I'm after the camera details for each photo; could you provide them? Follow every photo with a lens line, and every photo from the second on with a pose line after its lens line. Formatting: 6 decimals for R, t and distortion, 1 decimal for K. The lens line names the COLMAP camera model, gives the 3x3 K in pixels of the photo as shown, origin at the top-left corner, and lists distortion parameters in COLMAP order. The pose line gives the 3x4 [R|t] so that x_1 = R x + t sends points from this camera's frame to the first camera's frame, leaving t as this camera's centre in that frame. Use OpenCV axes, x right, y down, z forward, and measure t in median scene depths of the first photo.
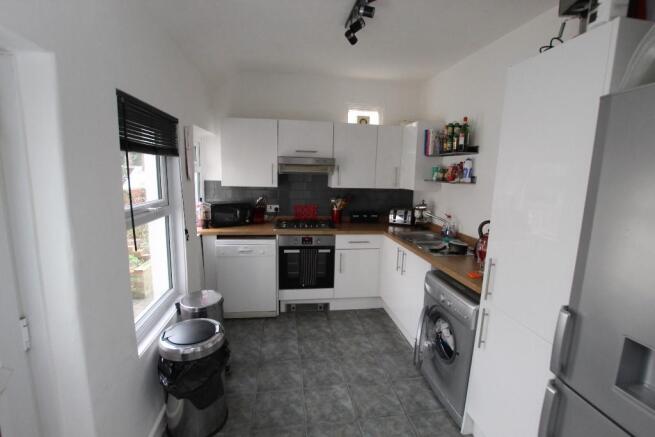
lens RADIAL K [[301.3, 0, 326.7], [0, 301.3, 219.4], [0, 0, 1]] dist [-0.005975, -0.000297]
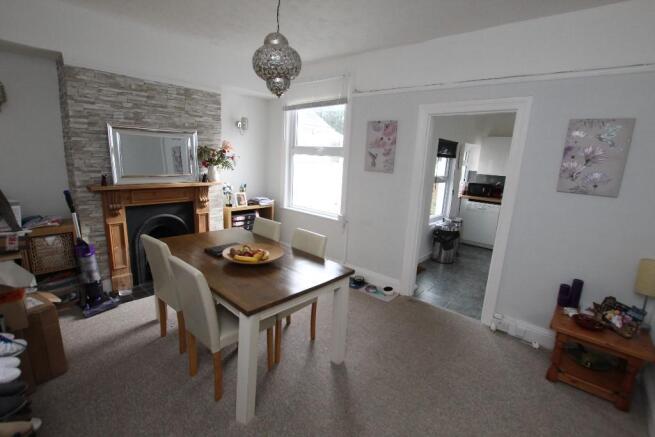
lens RADIAL K [[301.3, 0, 327.2], [0, 301.3, 218.1], [0, 0, 1]] dist [-0.005975, -0.000297]
pose [[0.644130, 0.164290, -0.747064, 0.617762], [-0.158007, 0.984176, 0.080198, 0.196282], [0.748418, 0.066384, 0.659896, -1.132506]]
